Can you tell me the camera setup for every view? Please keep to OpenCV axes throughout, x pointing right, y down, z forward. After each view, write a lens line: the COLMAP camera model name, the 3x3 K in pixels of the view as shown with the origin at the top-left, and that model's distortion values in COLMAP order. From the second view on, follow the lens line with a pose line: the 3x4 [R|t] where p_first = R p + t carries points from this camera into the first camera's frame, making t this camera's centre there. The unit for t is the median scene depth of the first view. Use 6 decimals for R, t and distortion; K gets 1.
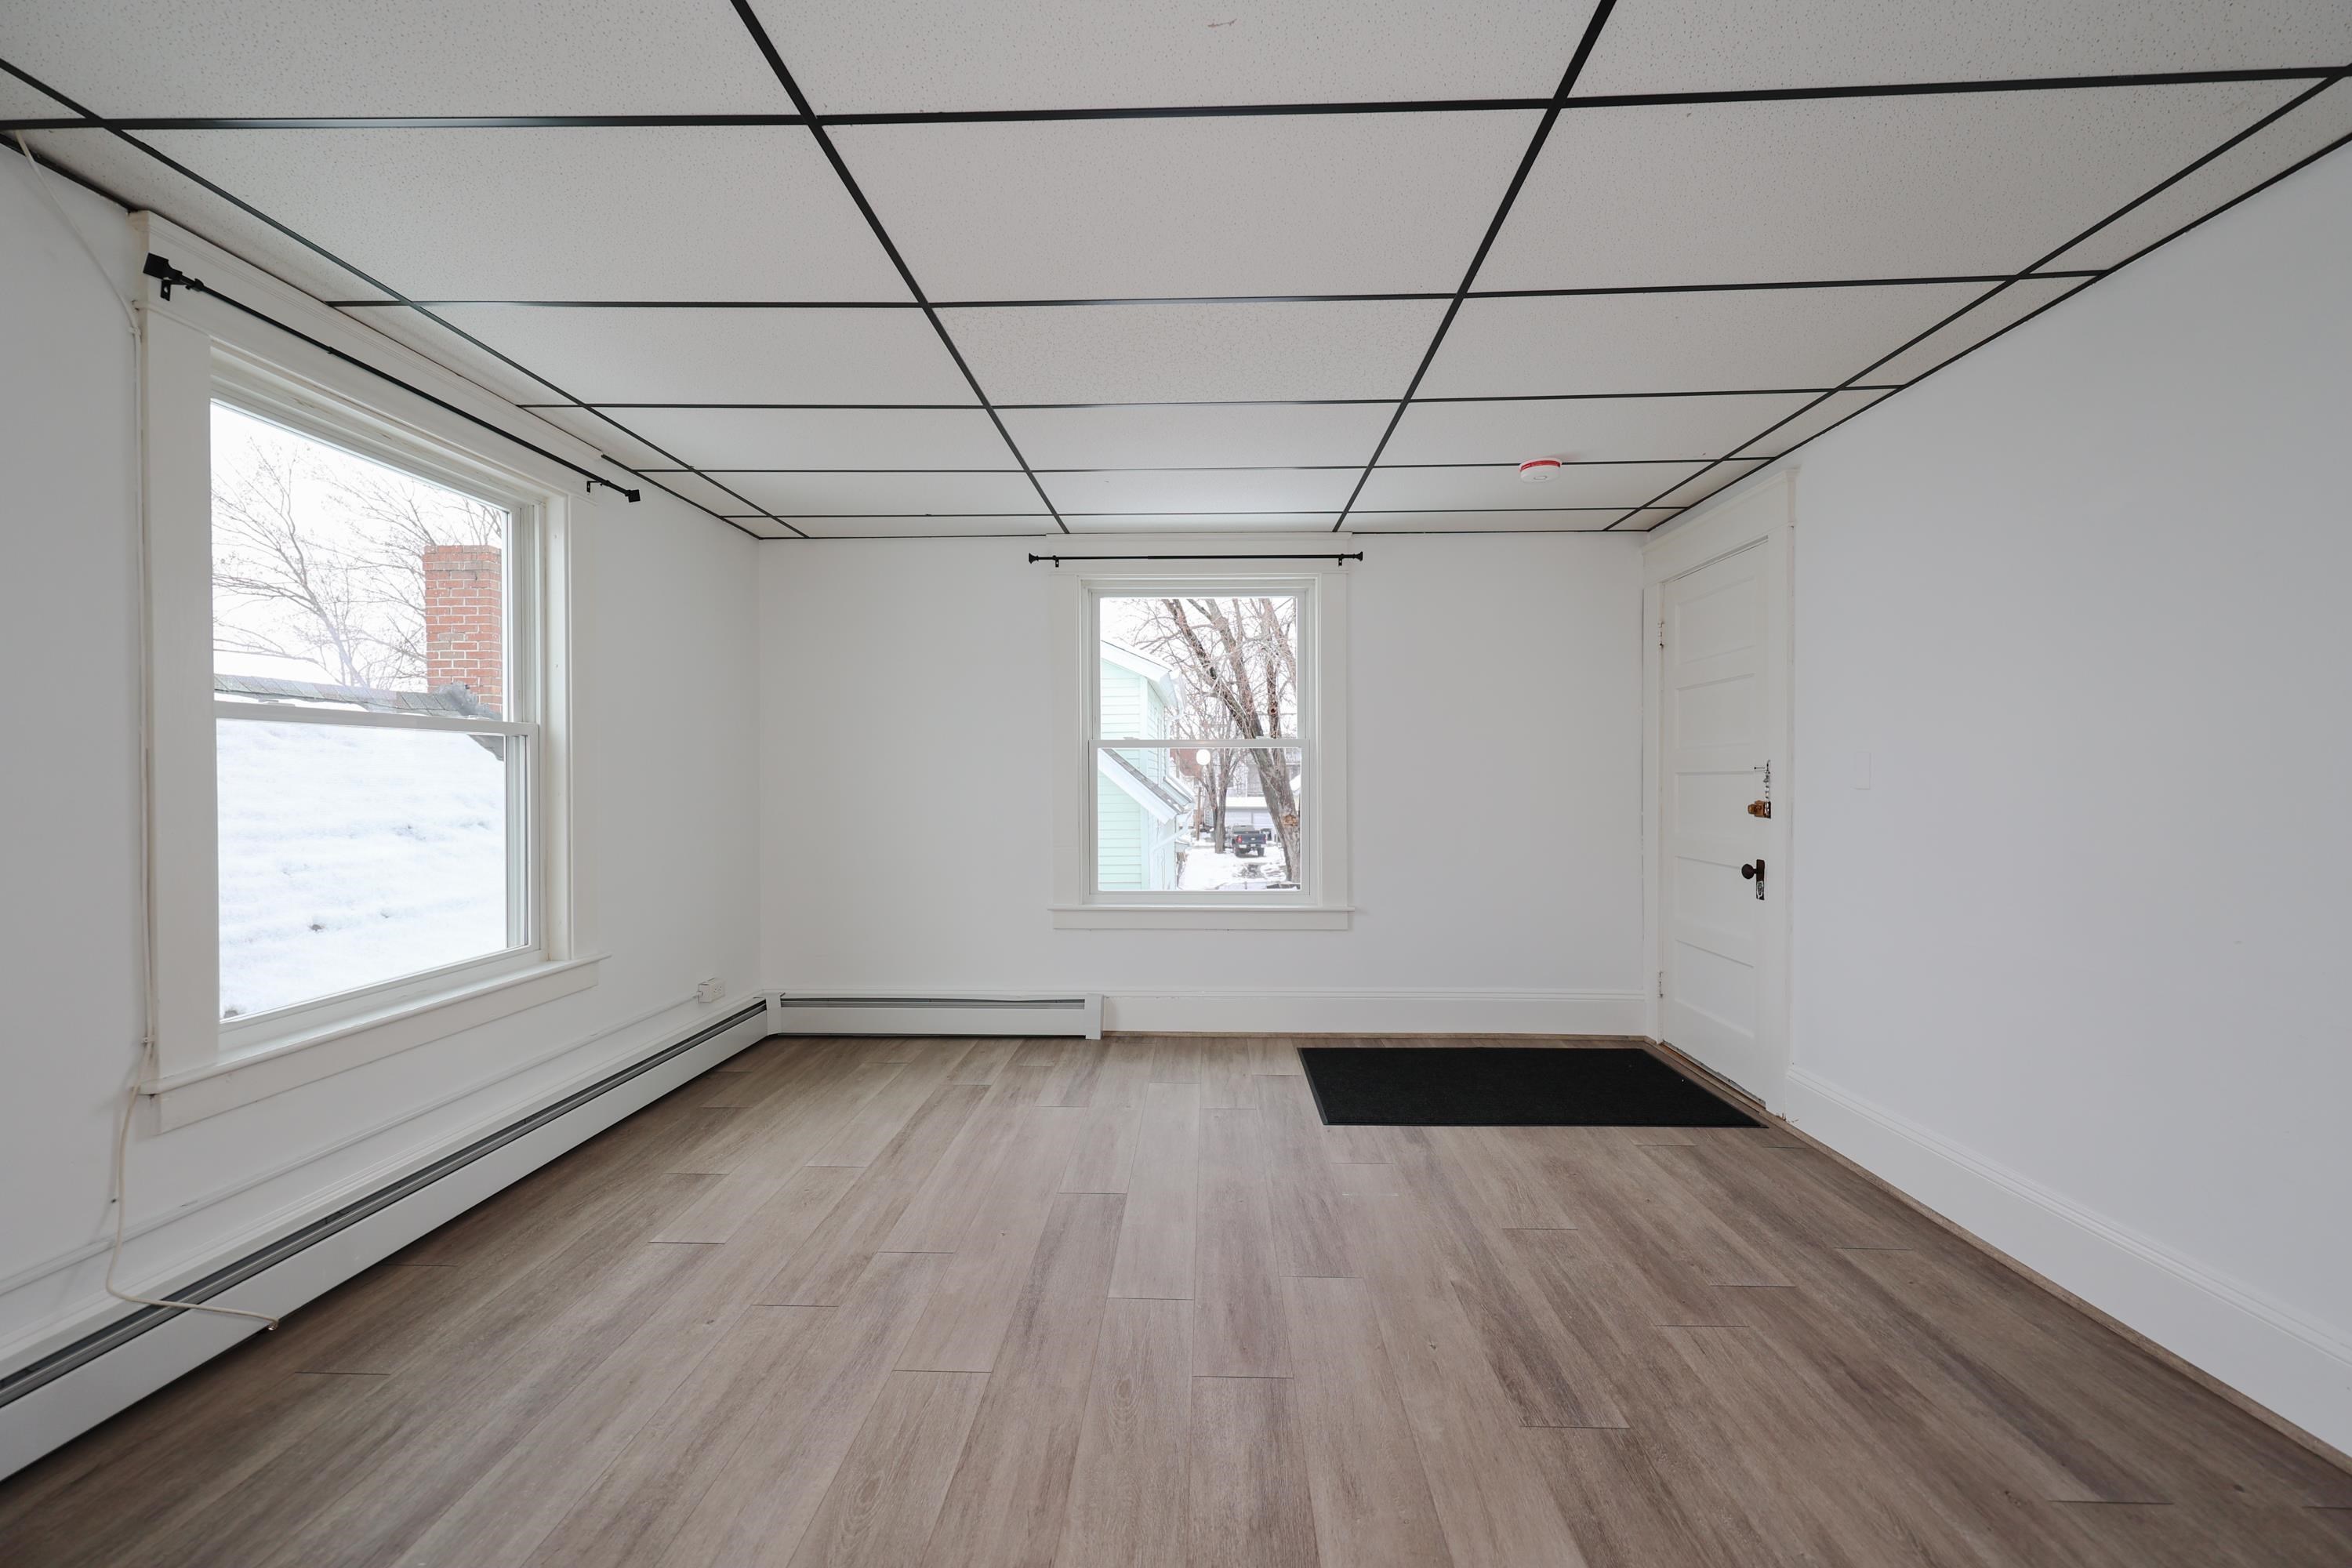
lens RADIAL K [[951.3, 0, 1180.0], [0, 951.3, 787.3], [0, 0, 1]] dist [-0.002352, -0.000052]
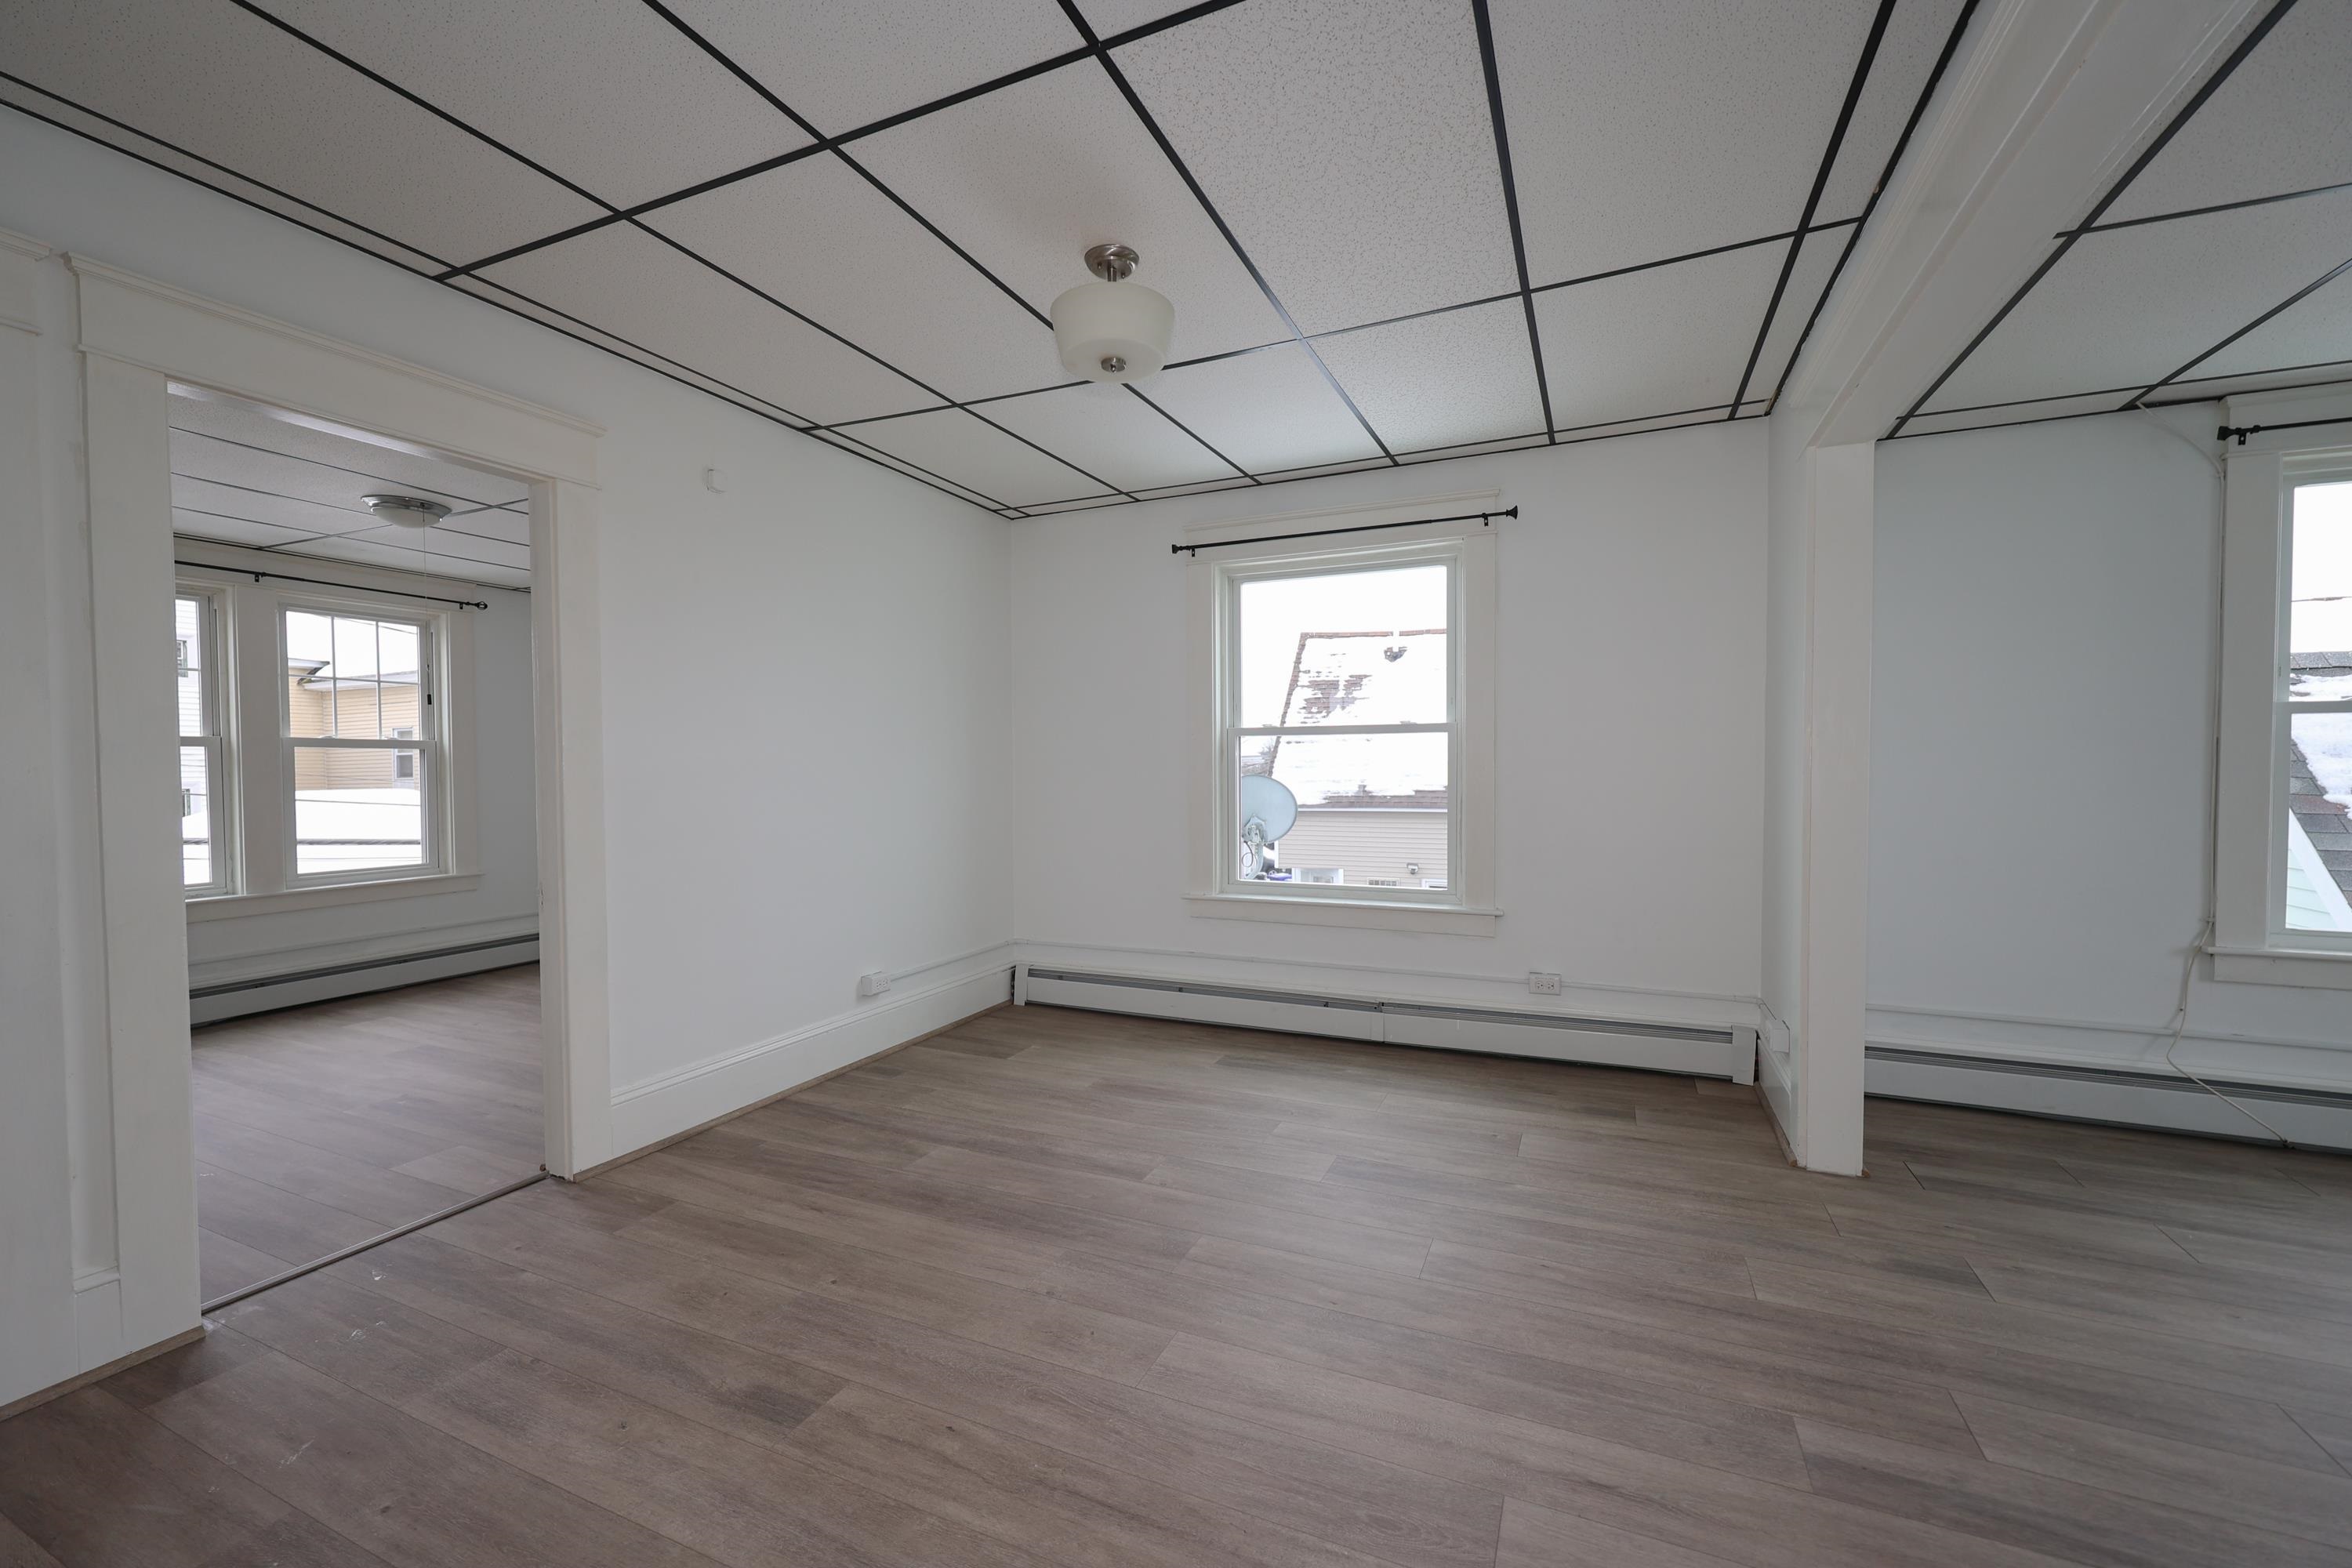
lens RADIAL K [[946.0, 0, 1176.6], [0, 946.0, 791.6], [0, 0, 1]] dist [0.002123, 0.000077]
pose [[-0.379627, 0.033950, -0.924517, 0.874732], [-0.002594, 0.999283, 0.037761, -0.005047], [0.925136, 0.016734, -0.379267, -0.005434]]
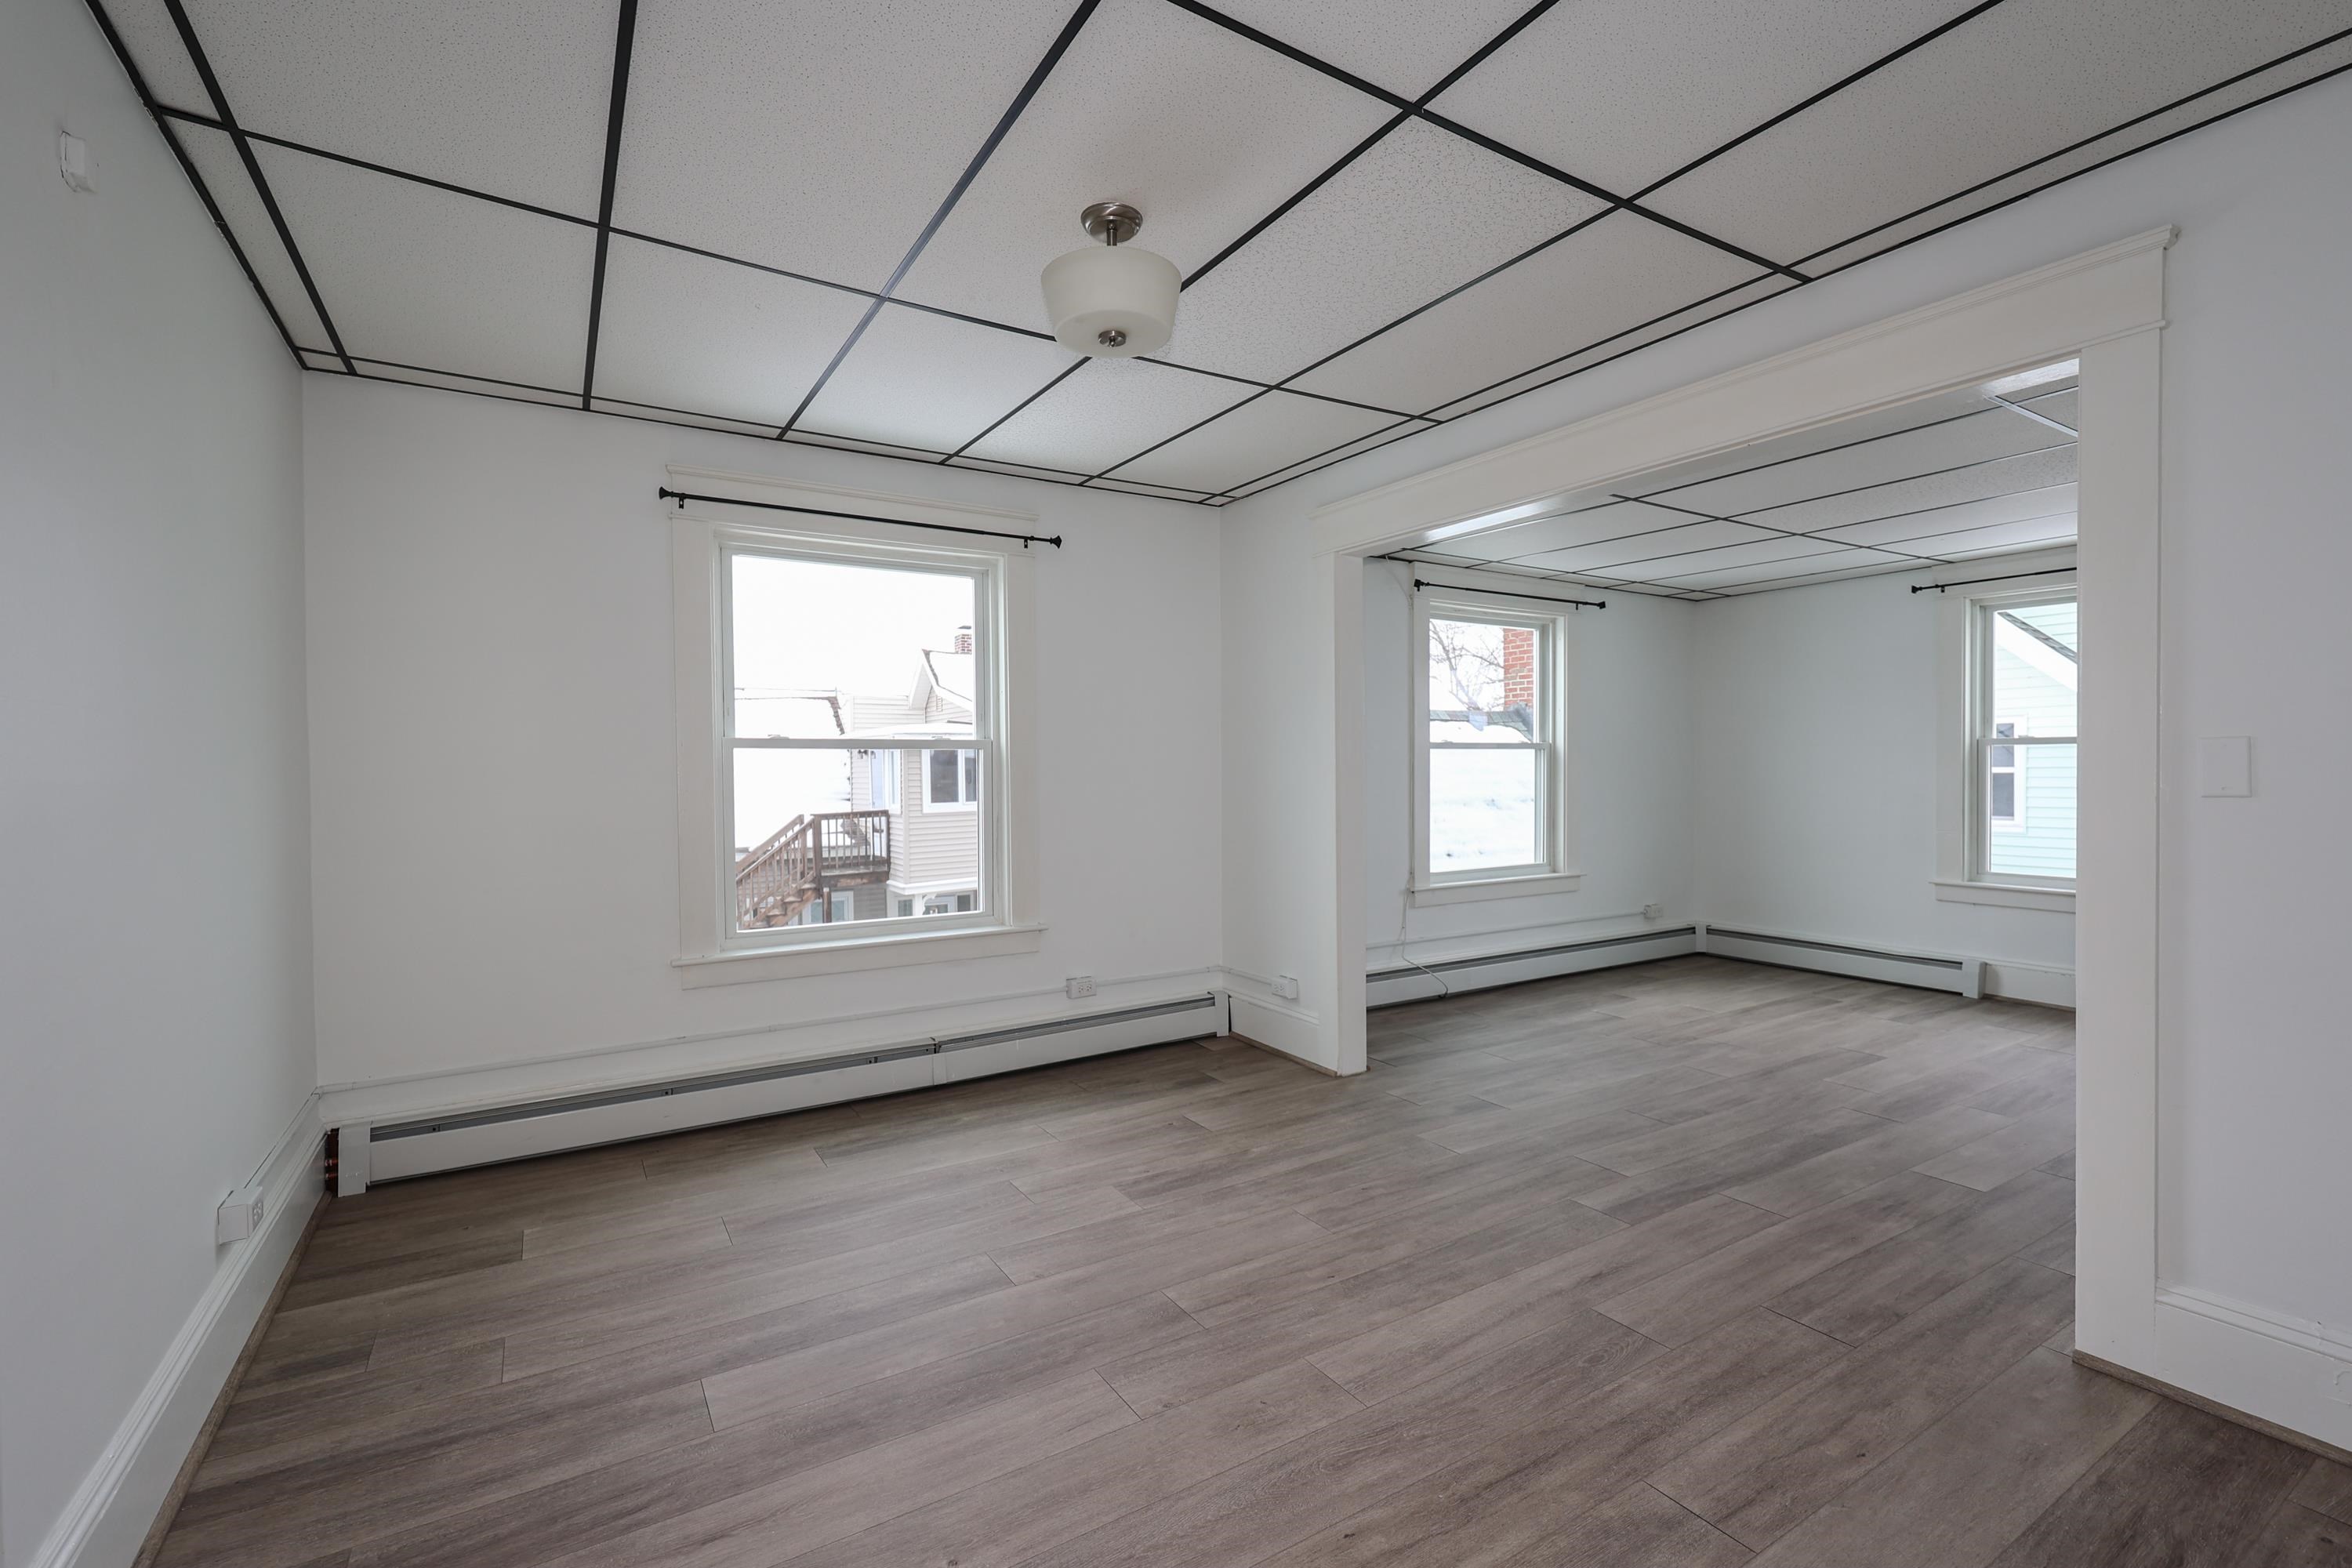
lens RADIAL K [[1024.0, 0, 1176.0], [0, 1024.0, 784.0], [0, 0, 1]] dist [-0.001059, -0.000252]
pose [[0.554217, 0.011096, -0.832298, 0.789759], [-0.003913, 0.999935, 0.010725, -0.008551], [0.832363, -0.002687, 0.554224, -0.965317]]
